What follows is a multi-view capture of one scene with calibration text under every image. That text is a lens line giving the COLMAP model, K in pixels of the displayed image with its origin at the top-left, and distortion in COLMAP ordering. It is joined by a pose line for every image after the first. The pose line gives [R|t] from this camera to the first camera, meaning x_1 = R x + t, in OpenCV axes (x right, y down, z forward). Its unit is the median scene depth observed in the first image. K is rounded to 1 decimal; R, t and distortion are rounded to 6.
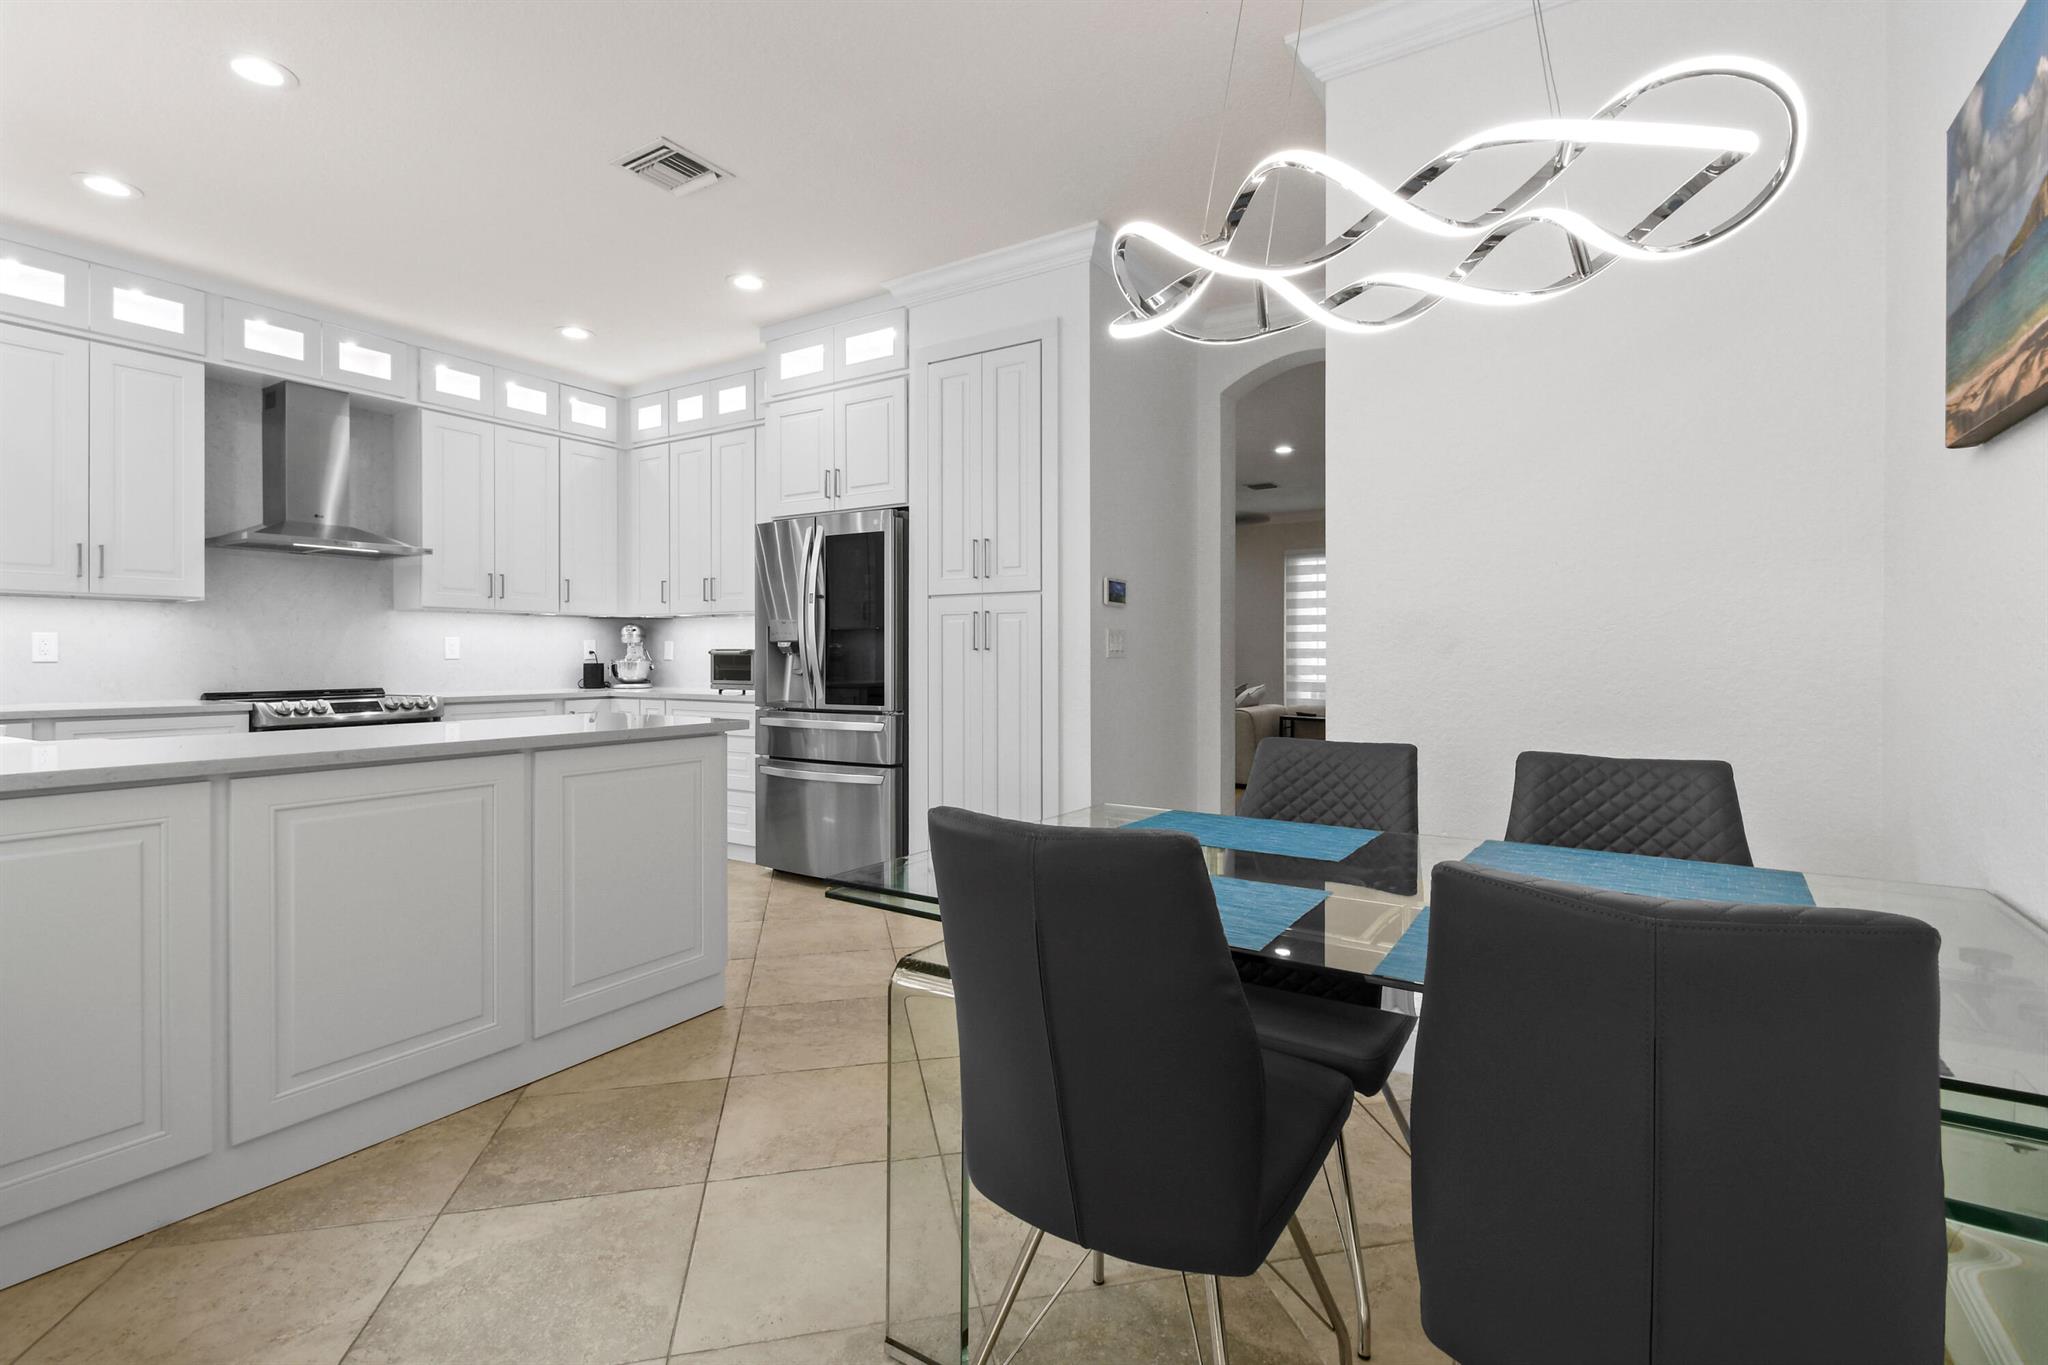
lens RADIAL K [[915.8, 0, 1036.3], [0, 915.8, 659.4], [0, 0, 1]] dist [0.006844, -0.001818]
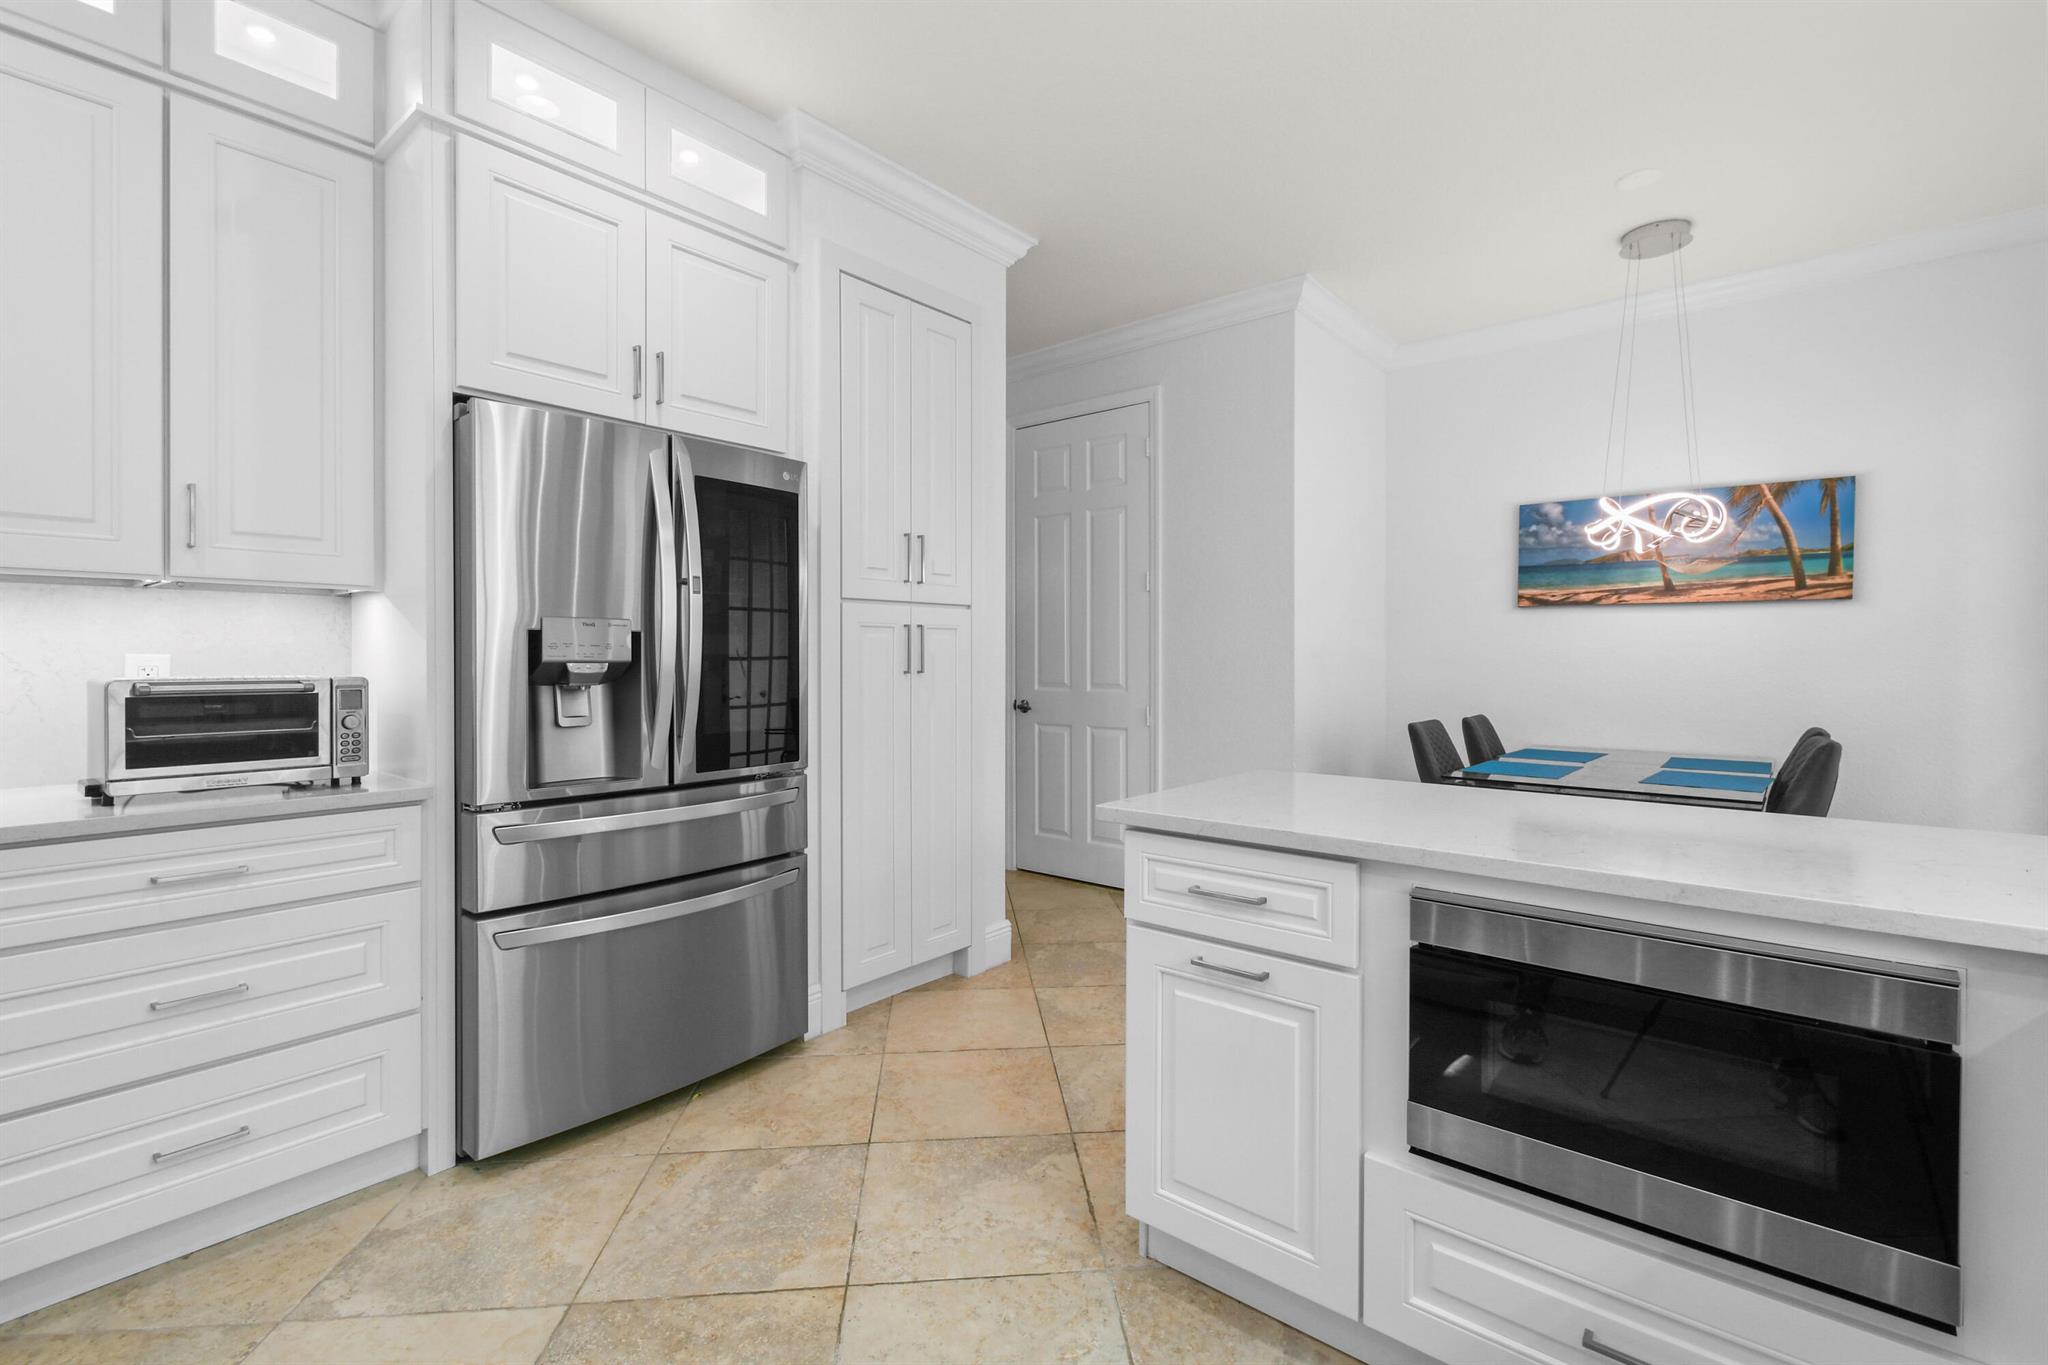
lens RADIAL K [[915.8, 0, 1024.2], [0, 915.8, 656.1], [0, 0, 1]] dist [0.006844, -0.001818]
pose [[0.142264, -0.003365, 0.989823, -0.688000], [0.001443, 0.999994, 0.003192, -0.022662], [-0.989828, 0.000974, 0.142268, 0.651355]]
